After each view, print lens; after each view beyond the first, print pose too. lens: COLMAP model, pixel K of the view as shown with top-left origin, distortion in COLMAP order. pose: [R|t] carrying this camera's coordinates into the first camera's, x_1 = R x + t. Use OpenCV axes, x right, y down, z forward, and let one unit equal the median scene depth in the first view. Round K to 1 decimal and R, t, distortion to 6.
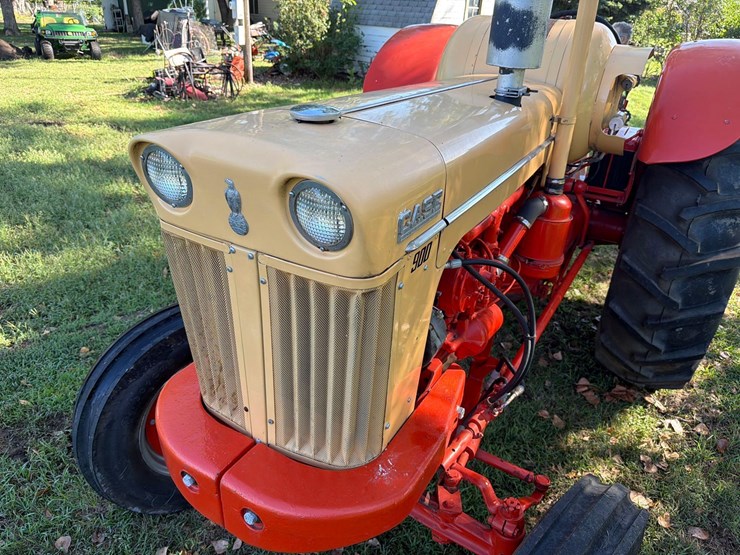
lens RADIAL K [[519.5, 0, 371.8], [0, 519.5, 280.6], [0, 0, 1]] dist [0.024856, -0.034773]
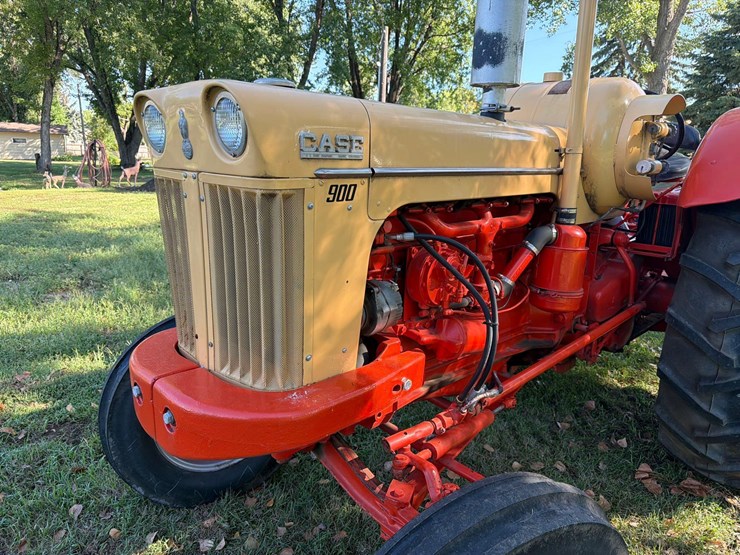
lens RADIAL K [[520.7, 0, 365.4], [0, 520.7, 283.7], [0, 0, 1]] dist [0.028178, -0.040680]
pose [[0.964119, 0.051132, -0.260500, 0.252017], [-0.113275, 0.966697, -0.229490, 0.223116], [0.240090, 0.250764, 0.937803, -0.001953]]
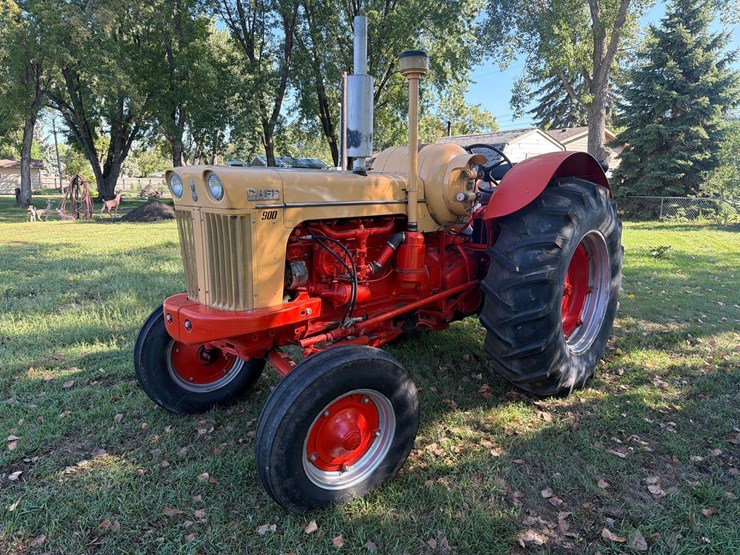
lens RADIAL K [[509.8, 0, 366.6], [0, 509.8, 277.5], [0, 0, 1]] dist [0.088492, -0.133214]
pose [[0.975972, 0.005635, -0.217822, 0.586625], [-0.069905, 0.954921, -0.288511, 0.490647], [0.206377, 0.296806, 0.932371, -0.574412]]
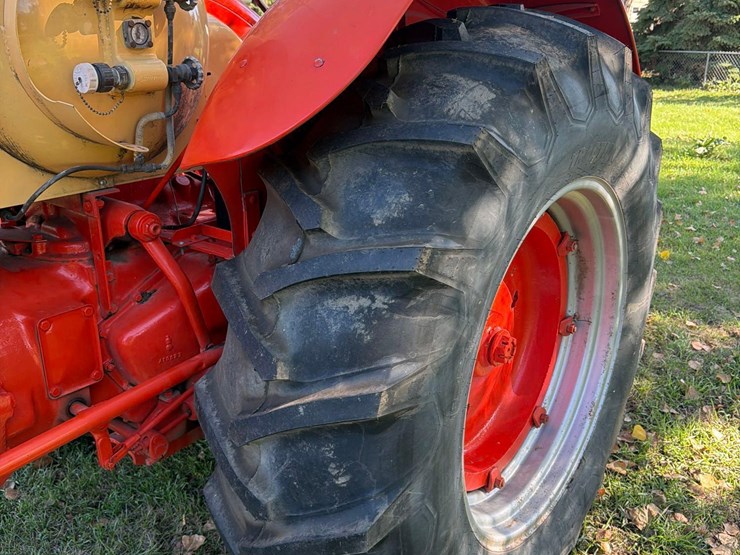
lens RADIAL K [[682.3, 0, 375.5], [0, 682.3, 286.1], [0, 0, 1]] dist [0.136095, -0.256681]
pose [[0.992137, 0.006738, -0.124974, 0.860620], [-0.022570, 0.991811, -0.125704, -0.068287], [0.123103, 0.127537, 0.984165, 0.535880]]
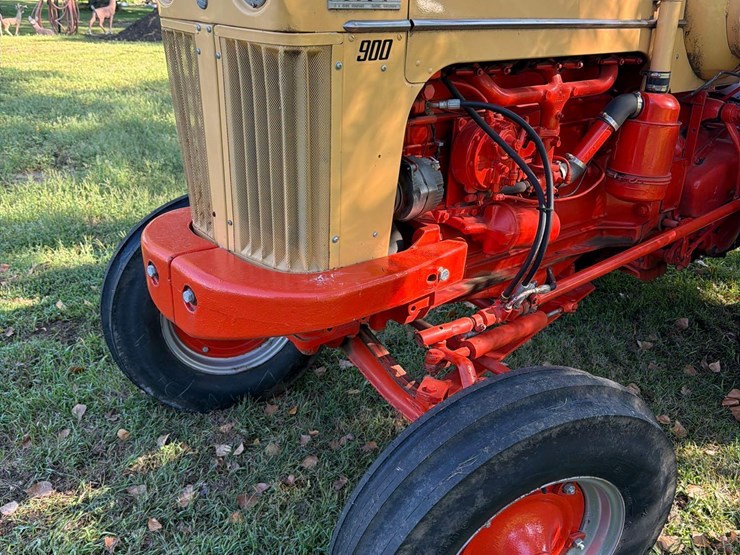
lens RADIAL K [[682.3, 0, 375.5], [0, 682.3, 286.1], [0, 0, 1]] dist [0.136095, -0.256681]
pose [[0.945984, 0.120268, -0.301082, 0.305491], [-0.145770, 0.987270, -0.063634, 0.268229], [0.289596, 0.104085, 0.951473, -0.114823]]
